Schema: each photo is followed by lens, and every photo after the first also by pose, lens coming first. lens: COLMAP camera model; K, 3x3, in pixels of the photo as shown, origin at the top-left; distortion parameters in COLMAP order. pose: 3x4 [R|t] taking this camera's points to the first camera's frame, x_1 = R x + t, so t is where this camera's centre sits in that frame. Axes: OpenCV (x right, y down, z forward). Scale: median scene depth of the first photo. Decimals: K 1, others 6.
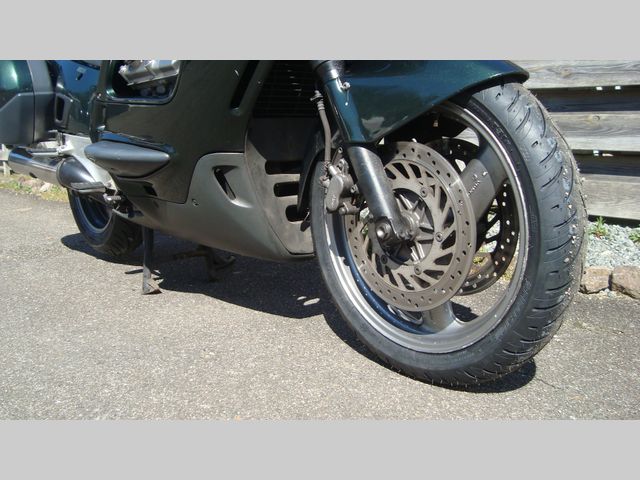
lens RADIAL K [[634.7, 0, 308.4], [0, 634.7, 232.3], [0, 0, 1]] dist [-0.237735, 0.279115]
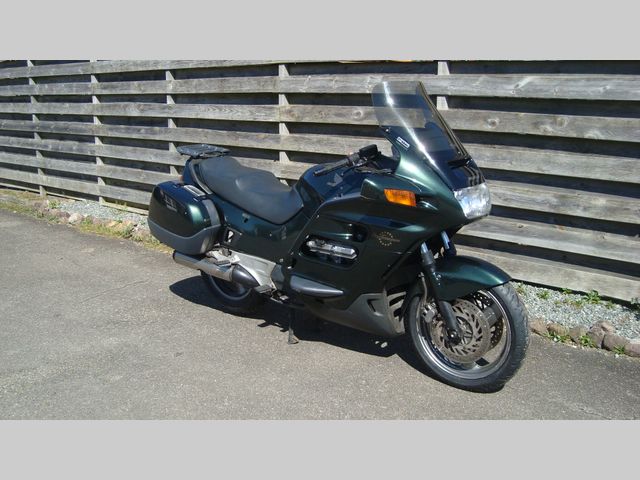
lens RADIAL K [[634.7, 0, 308.4], [0, 634.7, 232.3], [0, 0, 1]] dist [-0.237735, 0.279115]
pose [[0.986776, -0.019770, 0.160878, -0.695573], [0.010259, 0.998161, 0.059741, -0.464175], [-0.161763, -0.057301, 0.985165, -1.106944]]
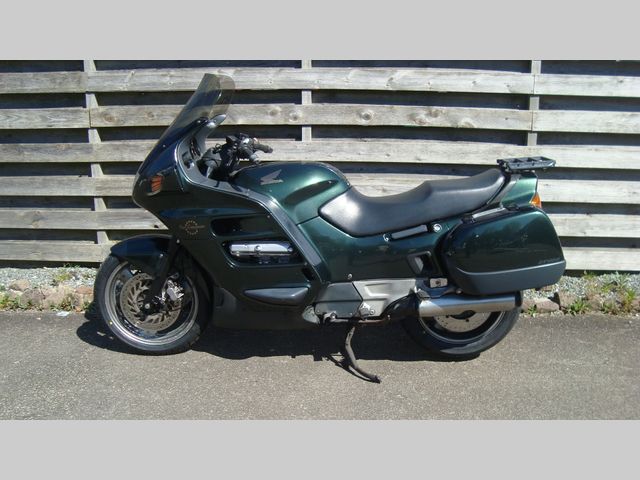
lens RADIAL K [[634.3, 0, 320.0], [0, 634.3, 240.0], [0, 0, 1]] dist [-0.239637, 0.279395]
pose [[0.680690, -0.147215, 0.717627, -1.729262], [0.105007, 0.989092, 0.103302, -0.548692], [-0.725006, 0.005039, 0.688724, -0.209482]]
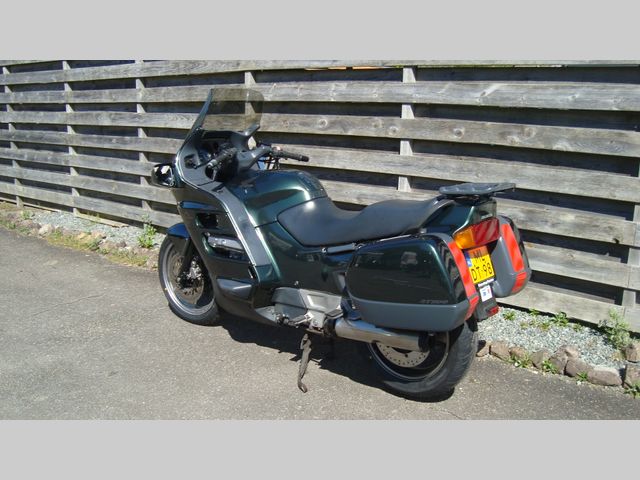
lens RADIAL K [[634.8, 0, 317.5], [0, 634.8, 251.7], [0, 0, 1]] dist [-0.238975, 0.276381]
pose [[0.986432, -0.010291, 0.163847, -0.432989], [-0.000892, 0.997682, 0.068037, -0.456491], [-0.164168, -0.067260, 0.984137, -0.997644]]
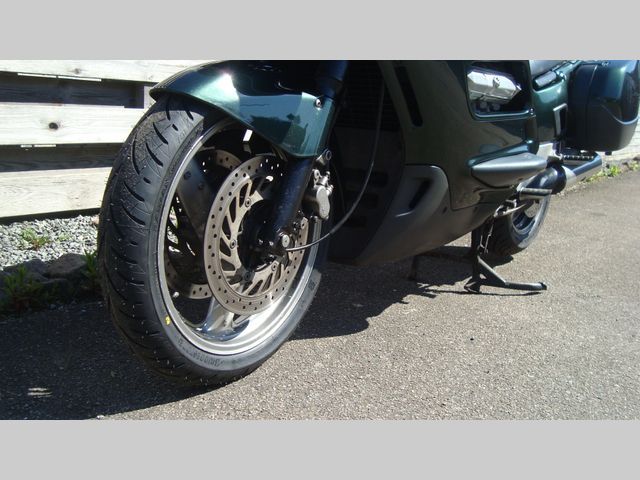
lens RADIAL K [[634.8, 0, 317.5], [0, 634.8, 251.7], [0, 0, 1]] dist [-0.238975, 0.276381]
pose [[-0.210847, -0.203415, 0.956120, -1.422985], [0.116306, 0.965941, 0.231152, -0.328221], [-0.970575, 0.159940, -0.180008, 1.895183]]
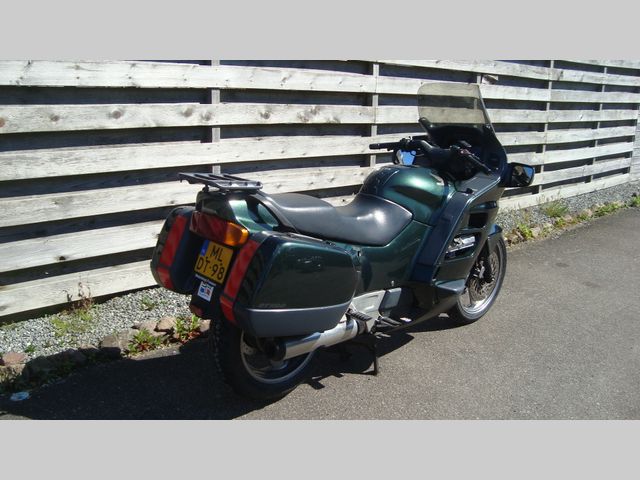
lens RADIAL K [[634.7, 0, 308.4], [0, 634.7, 232.3], [0, 0, 1]] dist [-0.237735, 0.279115]
pose [[-0.043968, -0.209707, 0.976775, -2.448723], [0.132946, 0.967797, 0.213764, -0.873354], [-0.990148, 0.139257, -0.014672, 1.606137]]
